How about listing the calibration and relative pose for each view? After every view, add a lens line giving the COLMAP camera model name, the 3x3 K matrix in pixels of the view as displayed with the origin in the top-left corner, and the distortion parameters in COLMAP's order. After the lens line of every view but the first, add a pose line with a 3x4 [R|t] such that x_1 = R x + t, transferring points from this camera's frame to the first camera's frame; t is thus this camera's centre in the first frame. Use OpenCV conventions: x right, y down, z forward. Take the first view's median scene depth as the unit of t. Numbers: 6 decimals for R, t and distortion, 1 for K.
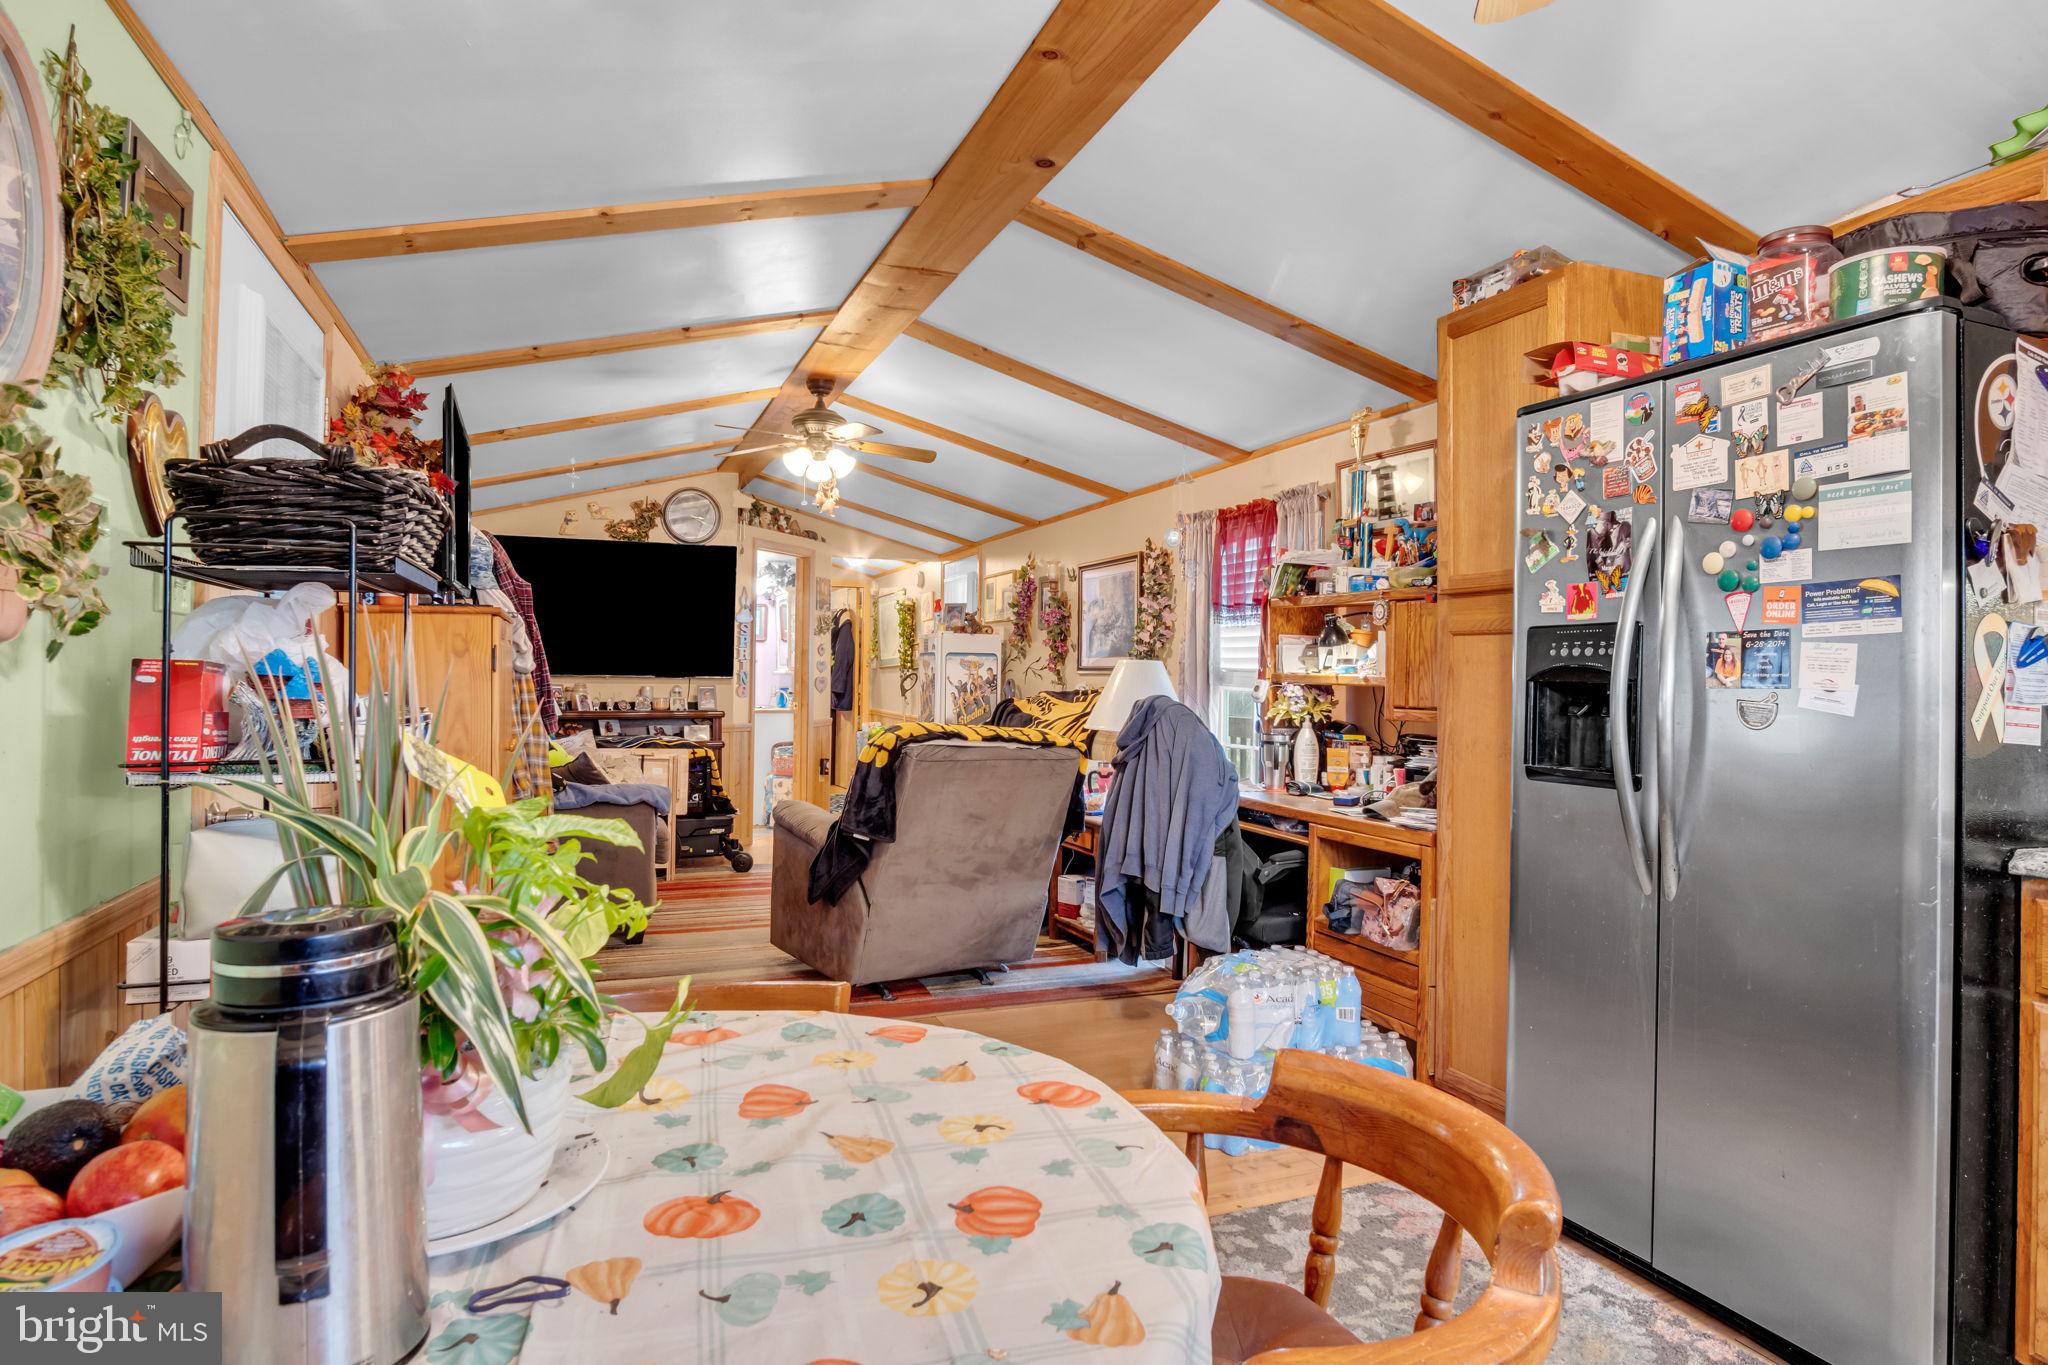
lens RADIAL K [[1114.8, 0, 1035.8], [0, 1114.8, 675.0], [0, 0, 1]] dist [-0.030702, 0.008718]
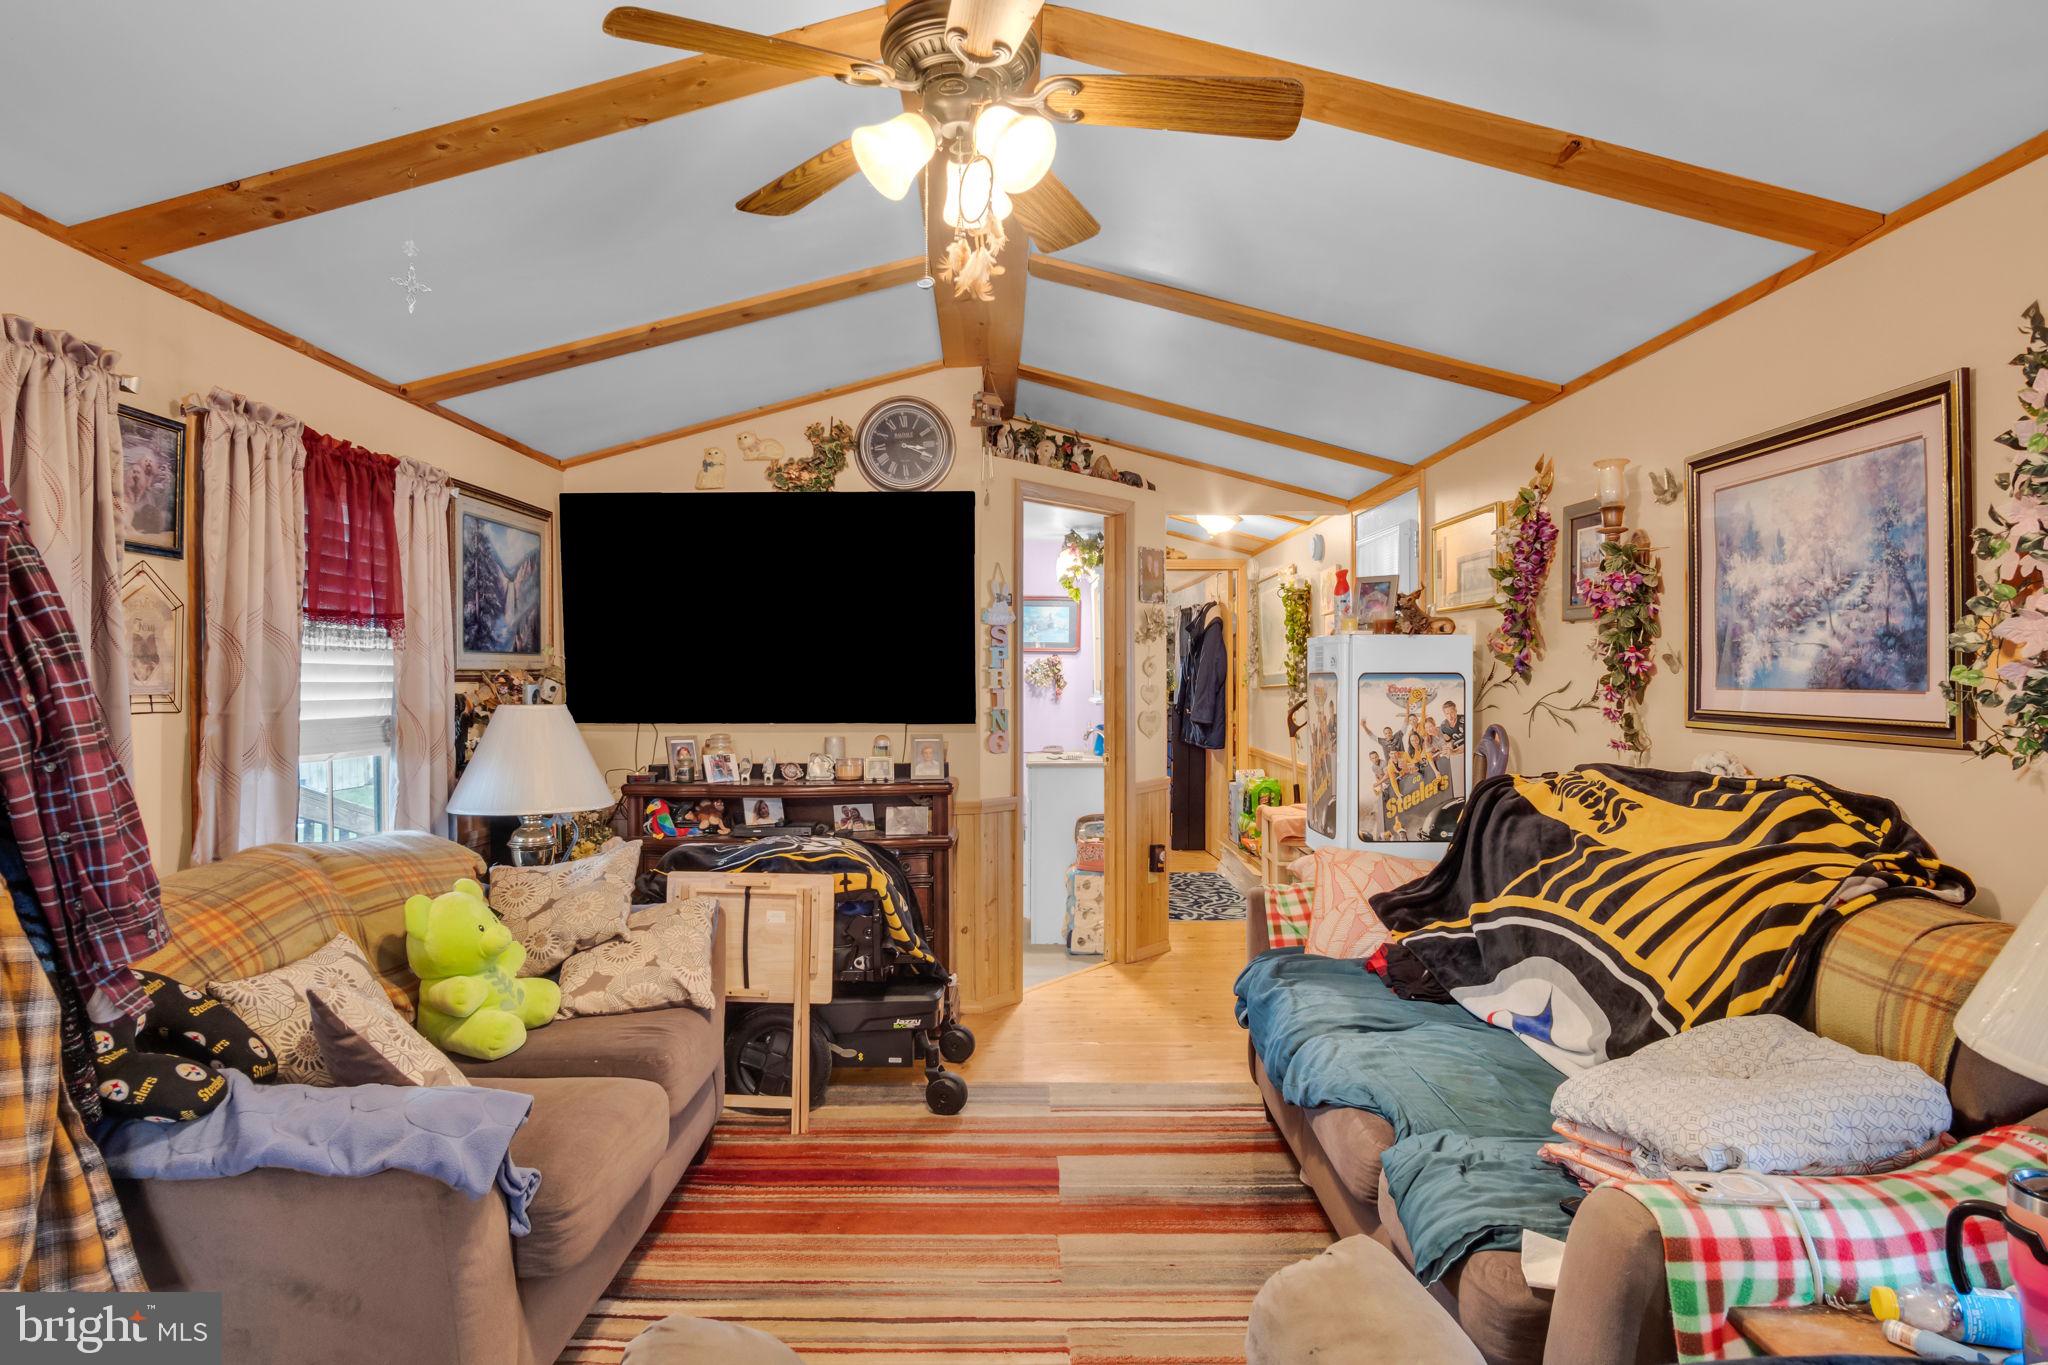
lens RADIAL K [[1114.8, 0, 1035.8], [0, 1114.8, 675.0], [0, 0, 1]] dist [-0.030702, 0.008718]
pose [[0.931170, -0.012378, -0.364376, -0.032406], [0.011697, 0.999923, -0.004077, -0.018457], [0.364399, -0.000466, 0.931243, 0.468464]]
